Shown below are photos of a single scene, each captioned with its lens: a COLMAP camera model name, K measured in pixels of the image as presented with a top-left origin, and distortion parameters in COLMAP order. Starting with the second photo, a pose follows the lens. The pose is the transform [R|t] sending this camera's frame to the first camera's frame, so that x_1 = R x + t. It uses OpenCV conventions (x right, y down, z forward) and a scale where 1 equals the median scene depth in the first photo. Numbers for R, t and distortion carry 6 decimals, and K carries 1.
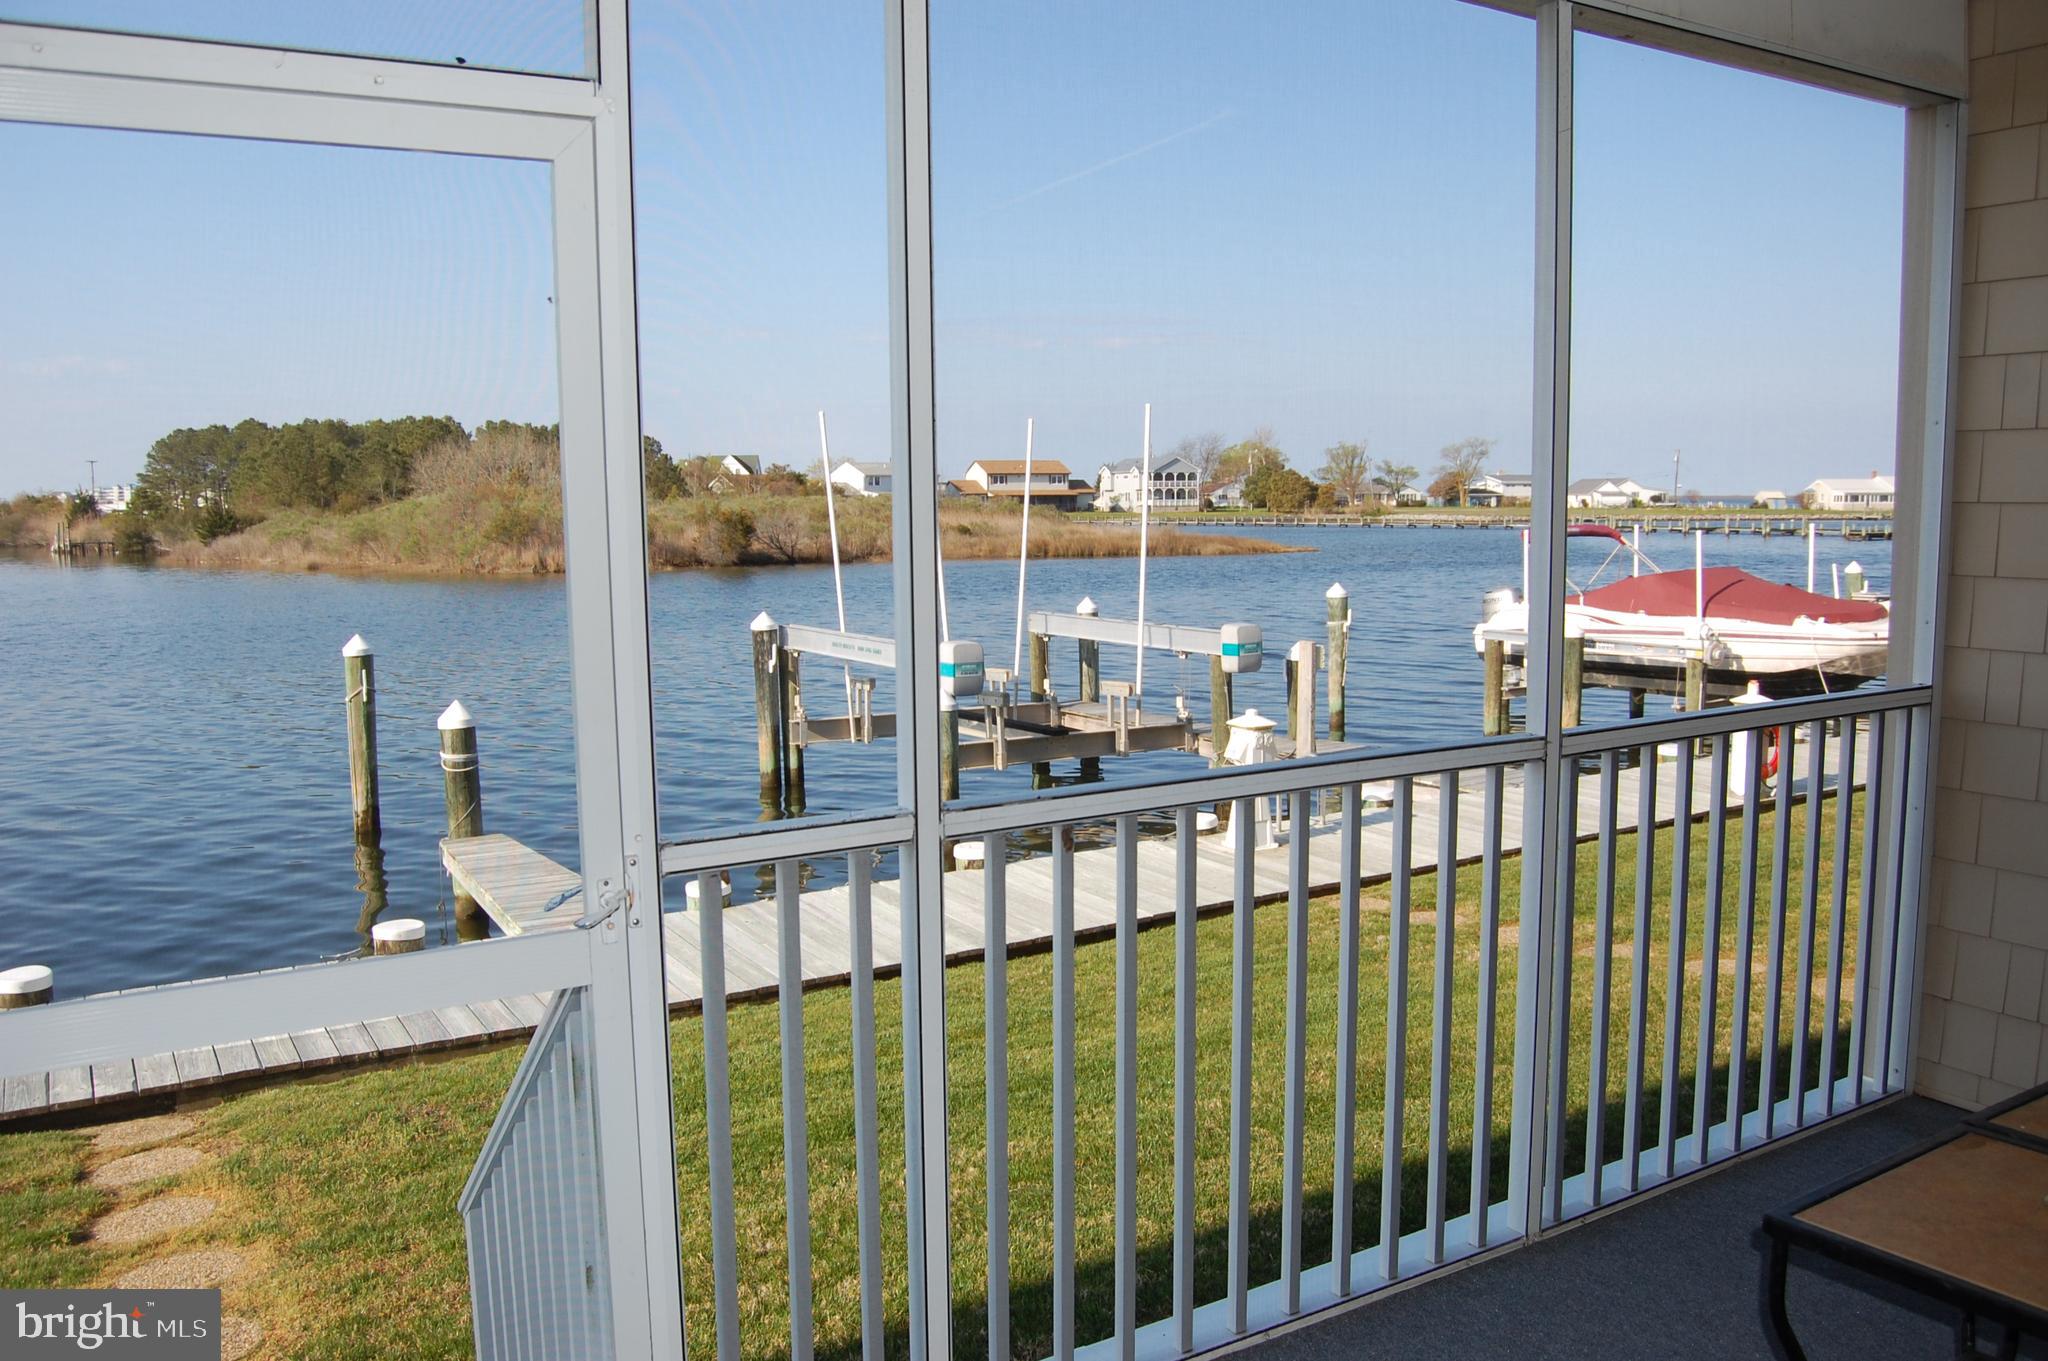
lens RADIAL K [[1606.9, 0, 1024.0], [0, 1606.9, 680.5], [0, 0, 1]] dist [-0.053476, 0.001078]
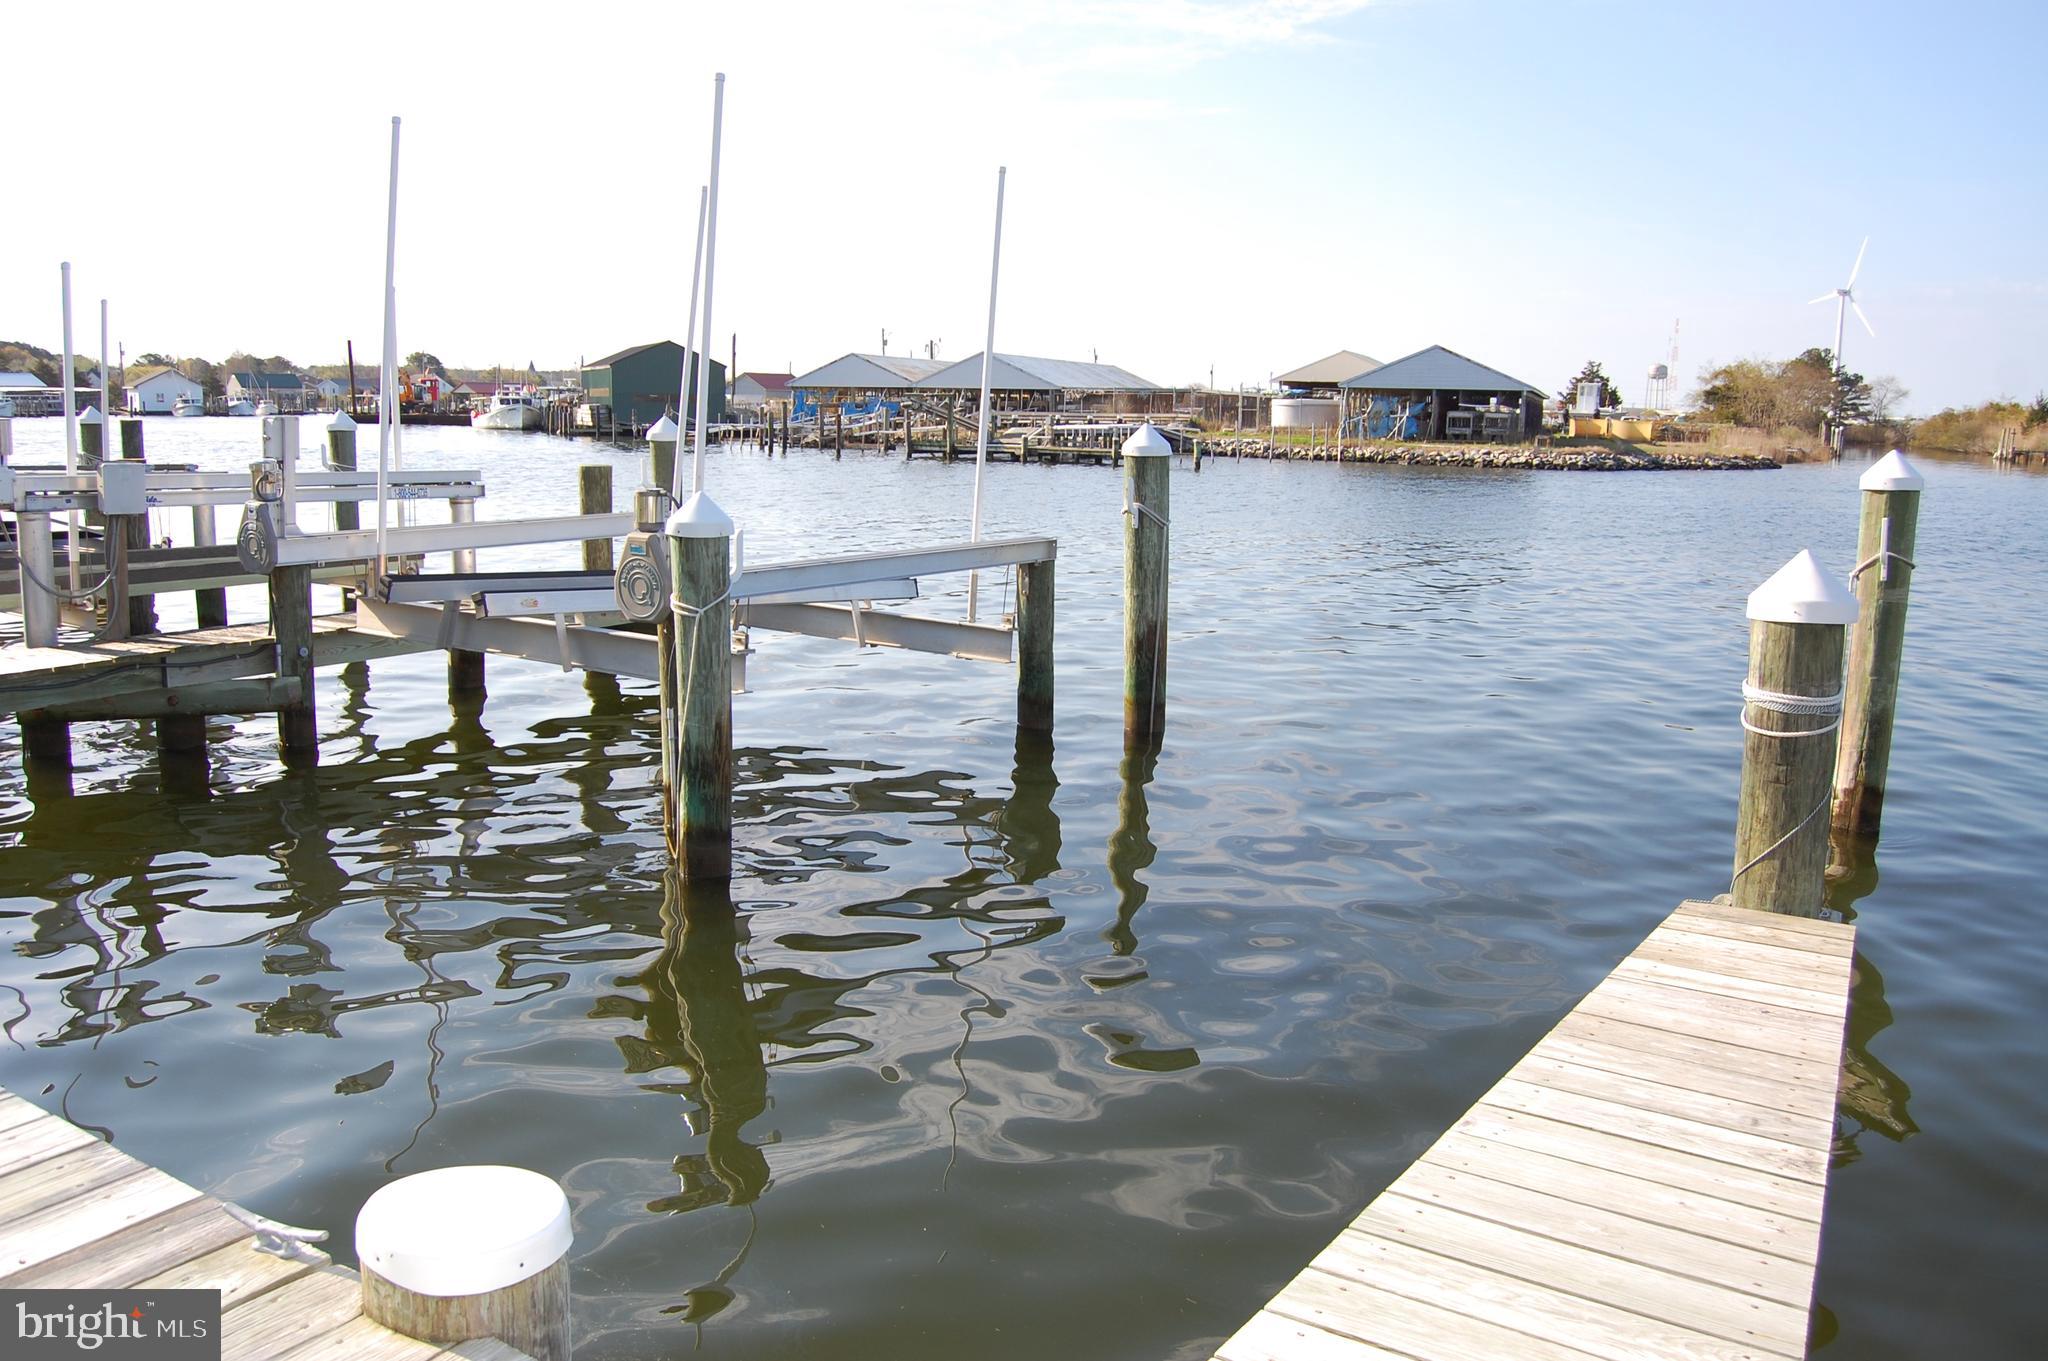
lens RADIAL K [[1606.9, 0, 1024.0], [0, 1606.9, 680.5], [0, 0, 1]] dist [-0.053476, 0.001078]
pose [[0.430211, 0.171294, -0.886327, -0.020655], [-0.127322, 0.983531, 0.128279, 0.003755], [0.893704, 0.057662, 0.444936, 0.135164]]
